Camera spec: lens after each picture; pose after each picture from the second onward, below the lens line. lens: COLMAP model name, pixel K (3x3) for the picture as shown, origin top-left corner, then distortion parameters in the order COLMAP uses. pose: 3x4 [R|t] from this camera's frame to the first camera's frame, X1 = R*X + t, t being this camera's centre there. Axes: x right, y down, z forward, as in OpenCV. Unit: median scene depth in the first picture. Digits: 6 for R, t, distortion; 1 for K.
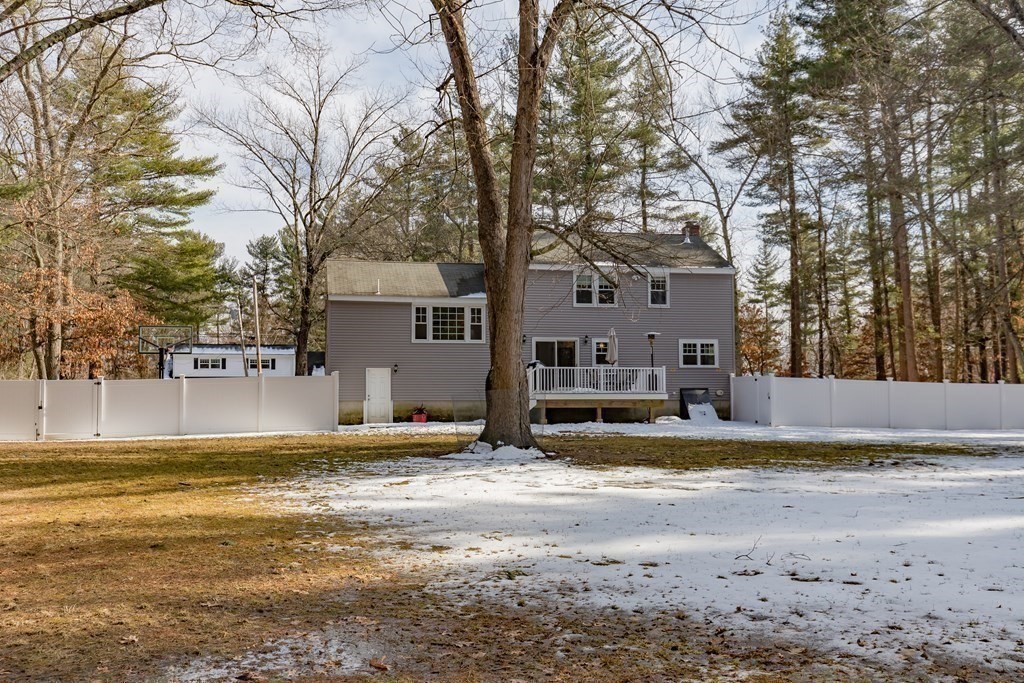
lens RADIAL K [[980.9, 0, 512.0], [0, 980.9, 341.5], [0, 0, 1]] dist [-0.006112, -0.003582]
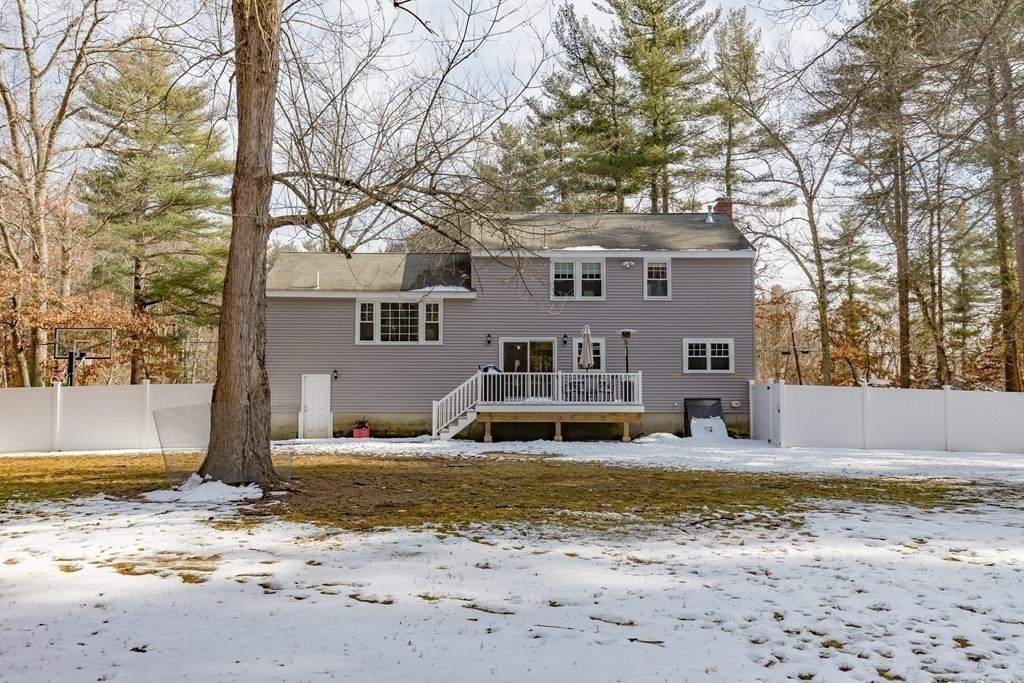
lens RADIAL K [[980.9, 0, 512.0], [0, 980.9, 341.5], [0, 0, 1]] dist [-0.006112, -0.003582]
pose [[0.984247, -0.007576, -0.176635, 0.175985], [0.006355, 0.999952, -0.007474, 0.005479], [0.176683, 0.006234, 0.984248, 0.170764]]
